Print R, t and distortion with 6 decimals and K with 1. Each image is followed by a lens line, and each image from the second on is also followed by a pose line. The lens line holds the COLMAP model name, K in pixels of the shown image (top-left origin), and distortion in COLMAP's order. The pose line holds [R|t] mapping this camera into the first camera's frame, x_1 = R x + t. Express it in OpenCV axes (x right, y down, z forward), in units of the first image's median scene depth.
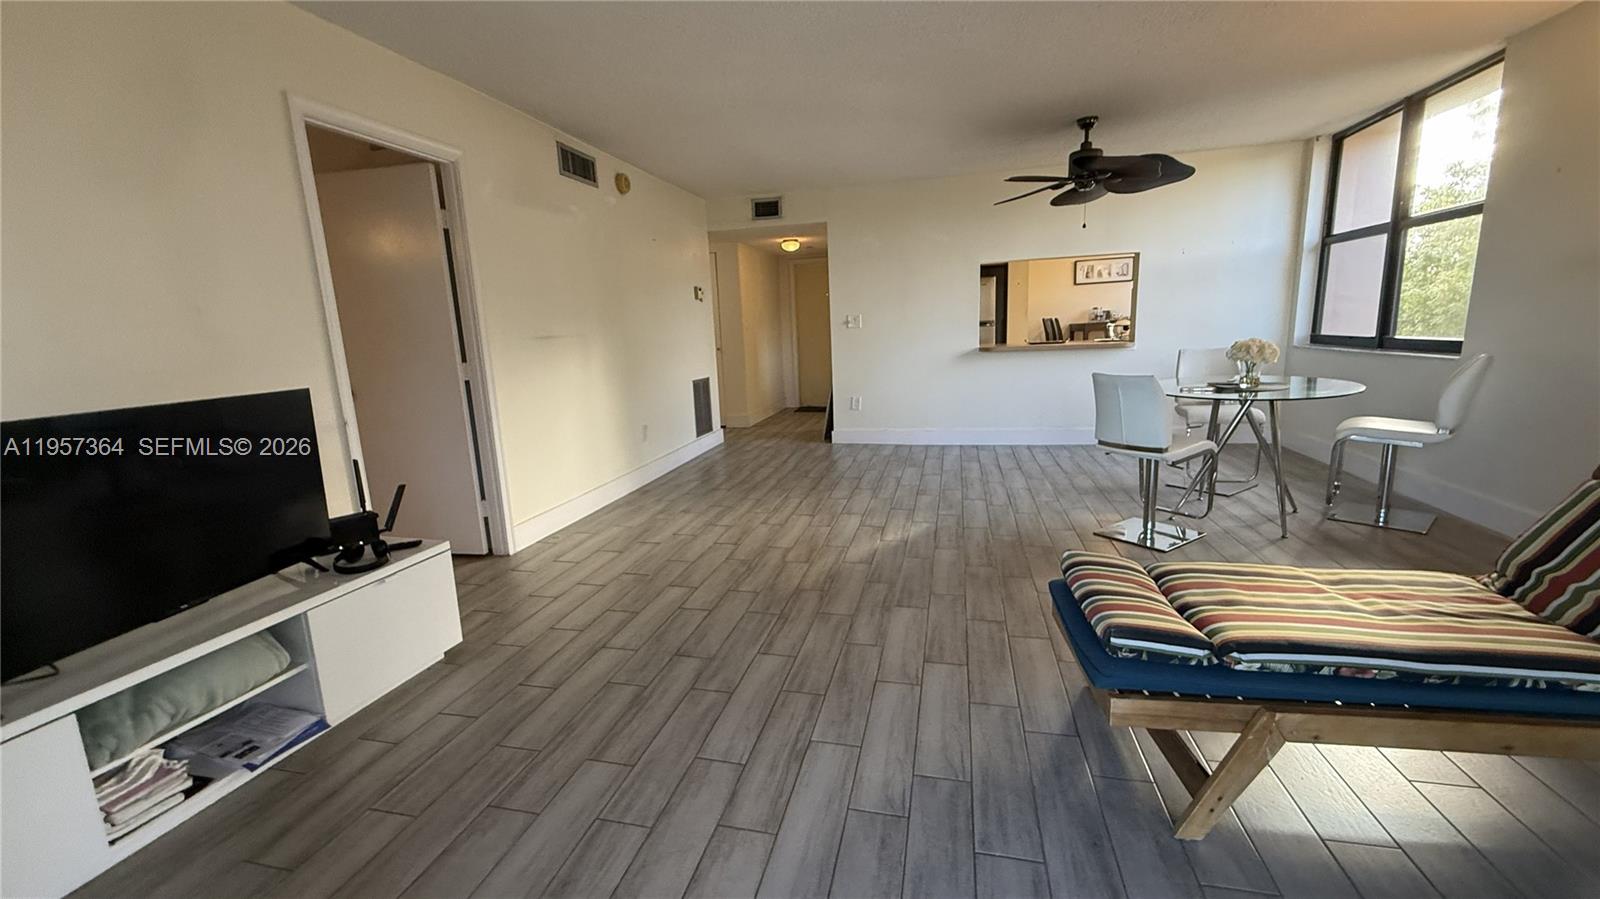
lens RADIAL K [[640.4, 0, 800.5], [0, 640.4, 449.6], [0, 0, 1]] dist [0.002623, 0.000030]
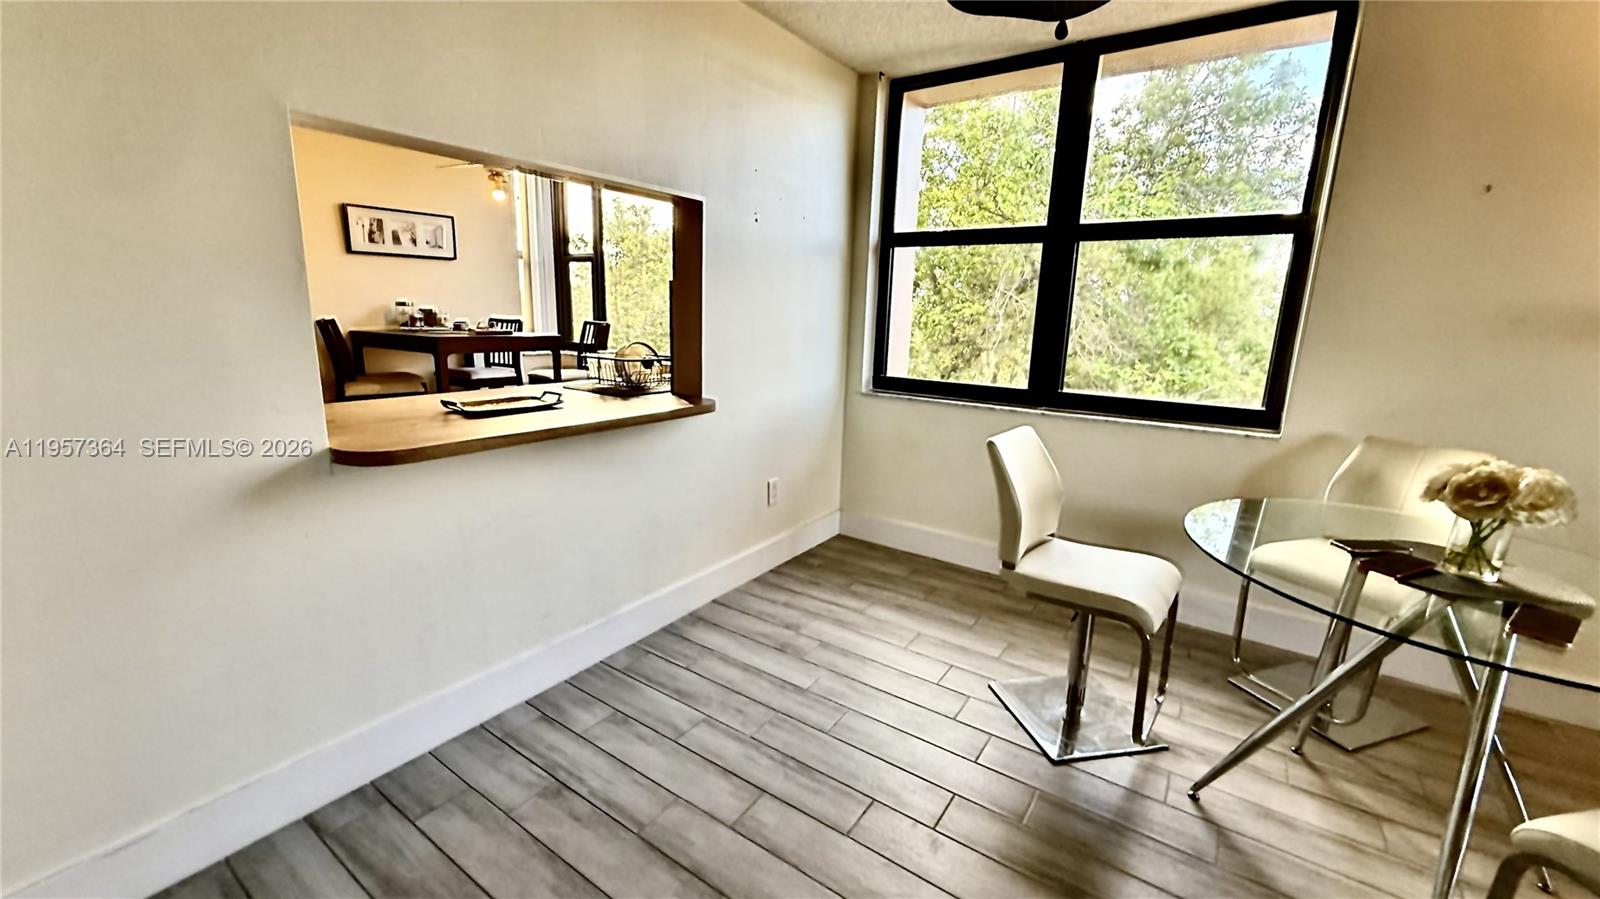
lens RADIAL K [[640.4, 0, 806.7], [0, 640.4, 446.9], [0, 0, 1]] dist [0.002623, 0.000030]
pose [[0.357388, -0.138026, 0.923700, 0.128950], [0.131972, 0.986559, 0.096358, -0.184608], [-0.924585, 0.087466, 0.370800, 0.841408]]
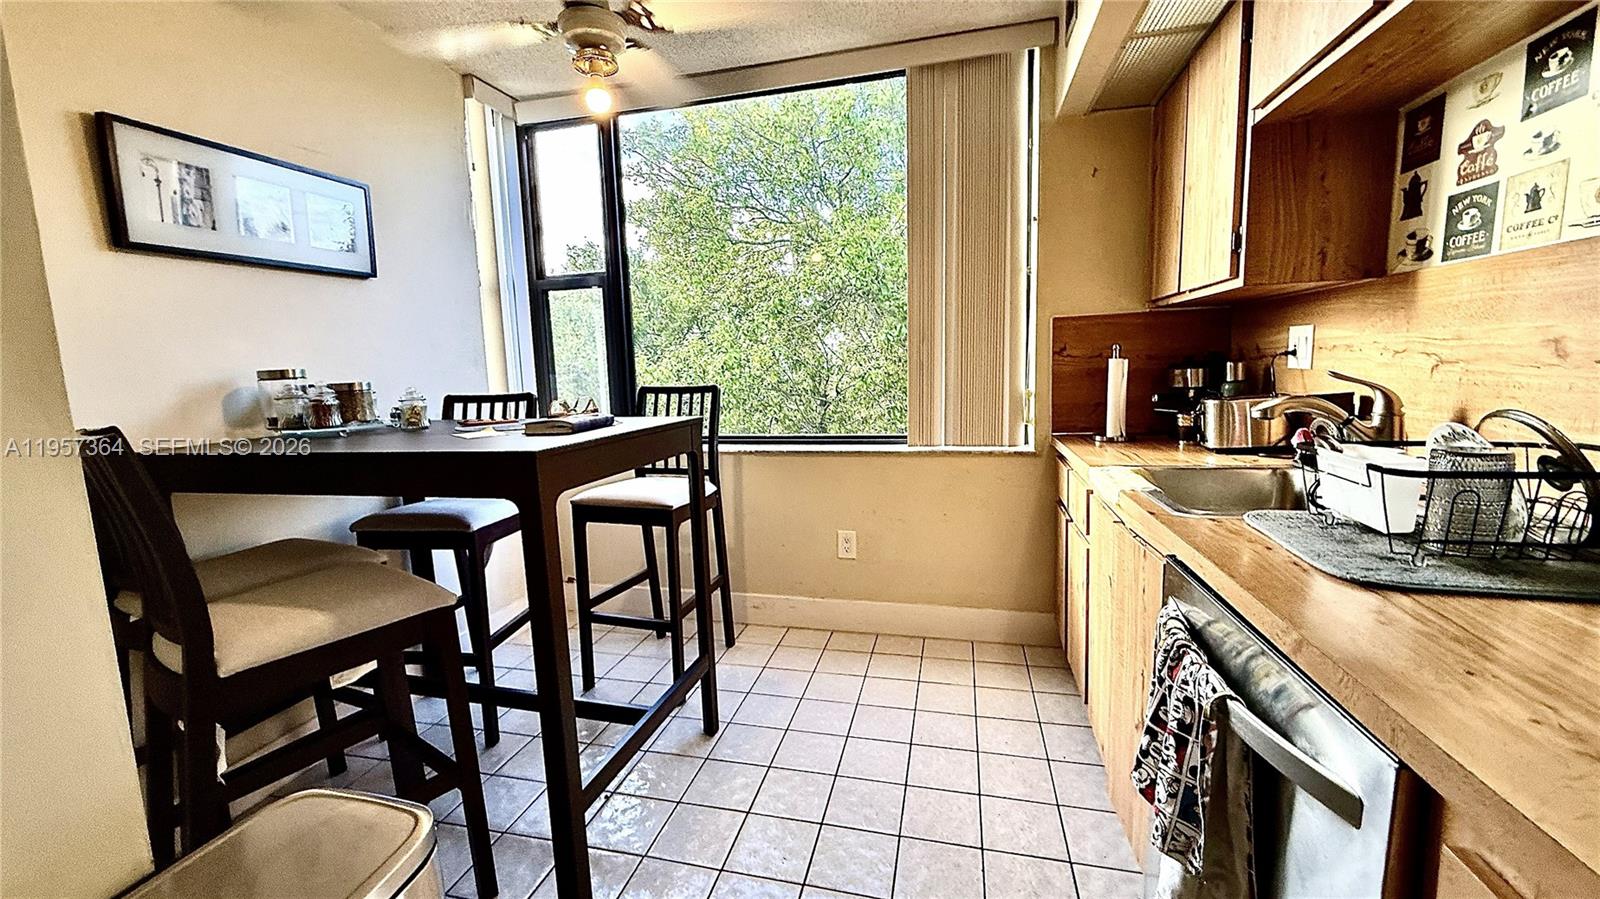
lens RADIAL K [[640.4, 0, 794.1], [0, 640.4, 447.0], [0, 0, 1]] dist [0.002623, 0.000030]
pose [[0.012971, -0.076529, 0.996983, 0.405092], [0.219966, 0.972861, 0.071816, -0.287268], [-0.975421, 0.218371, 0.029453, 1.370575]]
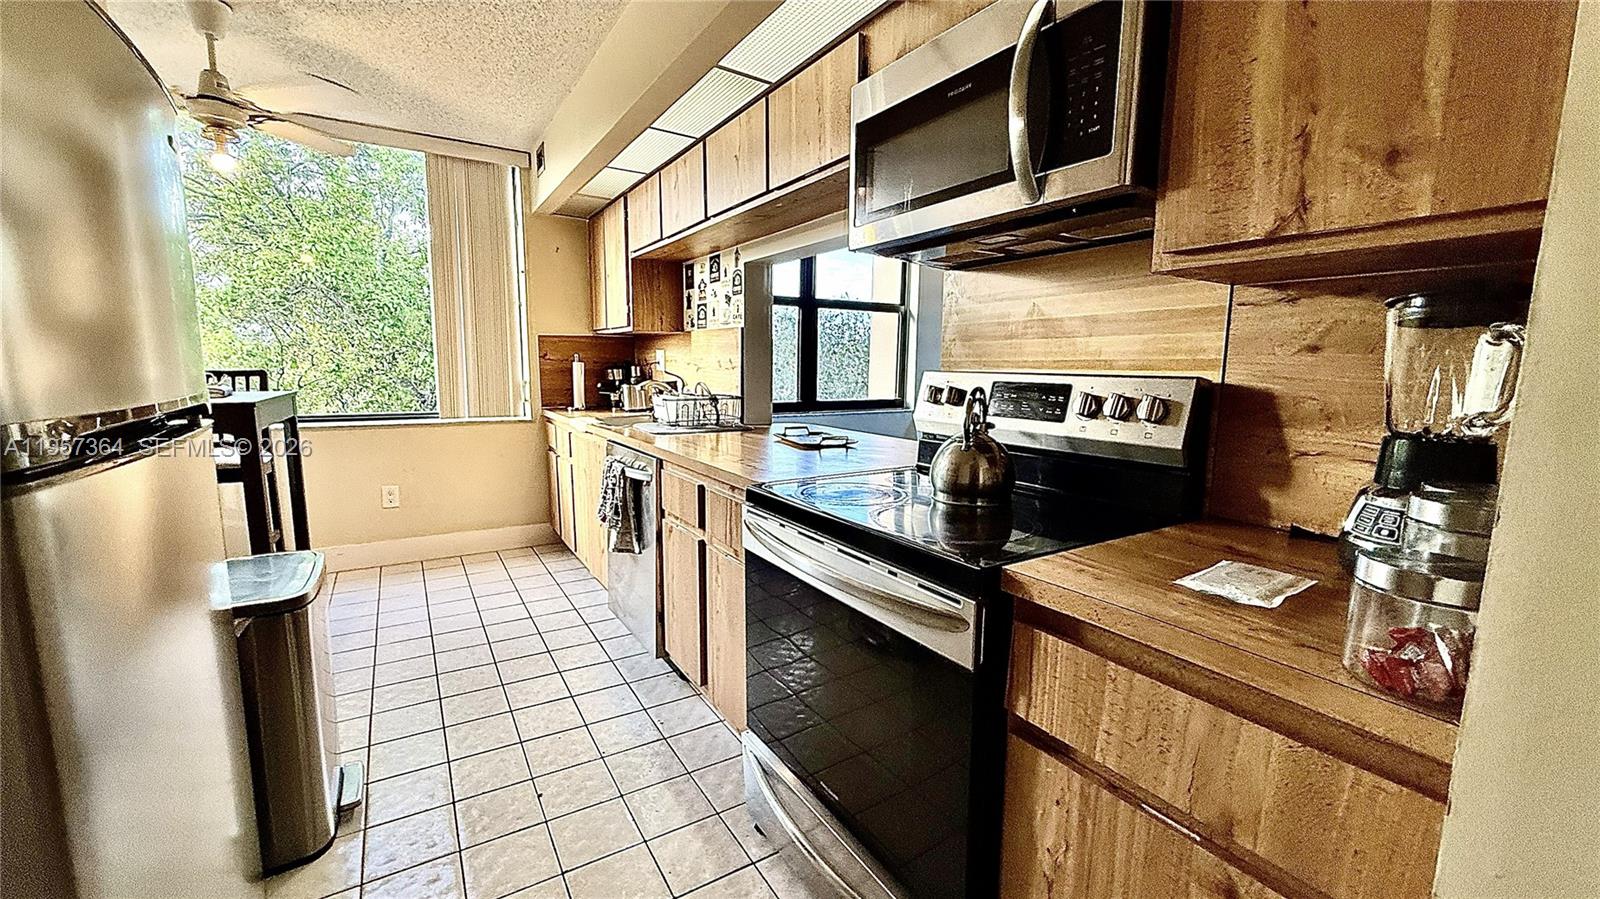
lens RADIAL K [[640.4, 0, 796.3], [0, 640.4, 449.7], [0, 0, 1]] dist [0.002623, 0.000030]
pose [[-0.713221, -0.051404, 0.699052, 0.126278], [0.157703, 0.959970, 0.231489, -0.301435], [-0.682969, 0.275346, -0.676564, 1.520995]]
